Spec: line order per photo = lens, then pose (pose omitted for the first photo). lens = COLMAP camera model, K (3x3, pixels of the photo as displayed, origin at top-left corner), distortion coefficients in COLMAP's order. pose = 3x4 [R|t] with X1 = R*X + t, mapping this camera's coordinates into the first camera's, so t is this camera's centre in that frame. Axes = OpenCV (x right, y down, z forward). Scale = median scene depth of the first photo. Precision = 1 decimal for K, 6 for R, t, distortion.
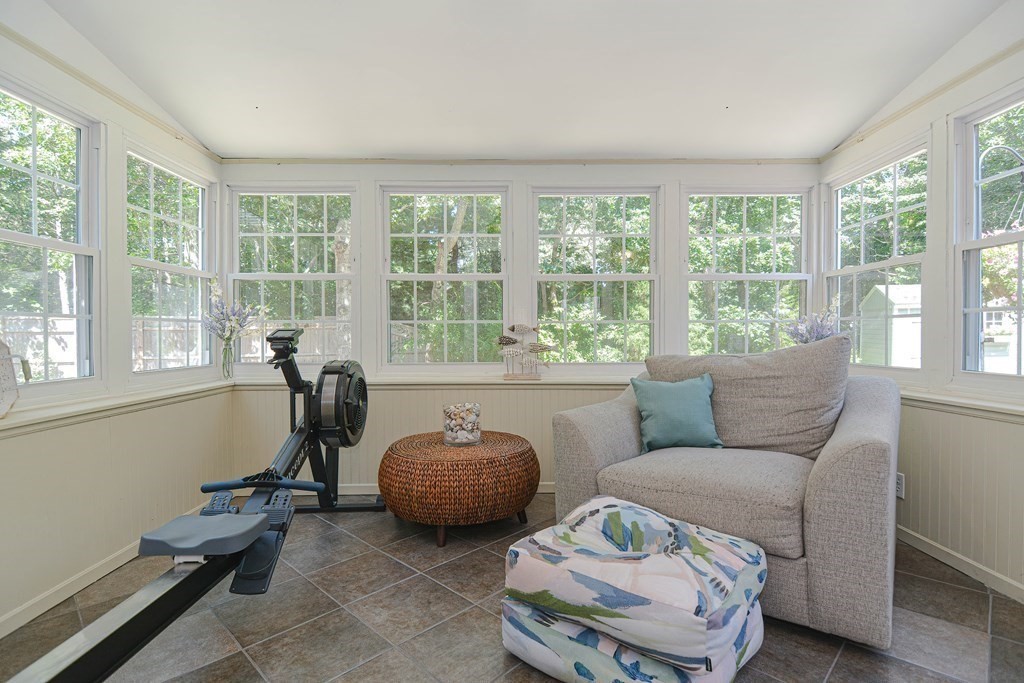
lens RADIAL K [[495.1, 0, 512.3], [0, 495.1, 342.0], [0, 0, 1]] dist [-0.000531, -0.007205]
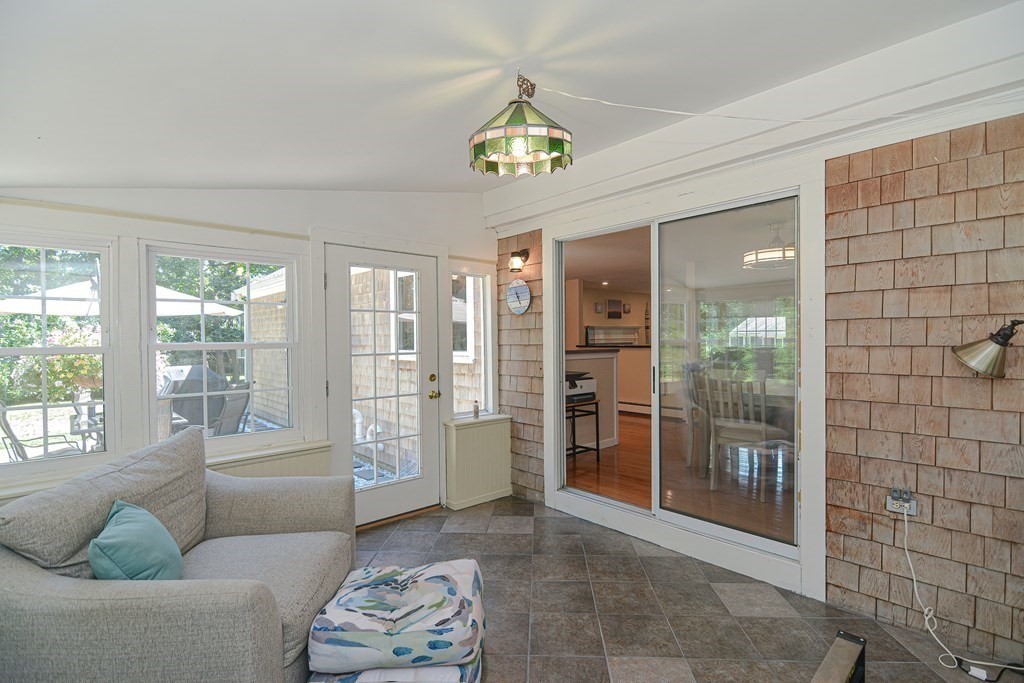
lens RADIAL K [[495.1, 0, 511.2], [0, 495.1, 340.0], [0, 0, 1]] dist [-0.000531, -0.007205]
pose [[-0.664207, 0.010096, 0.747481, -0.658263], [0.026067, 0.999613, 0.009662, -0.197879], [-0.747094, 0.025903, -0.664213, 1.137522]]
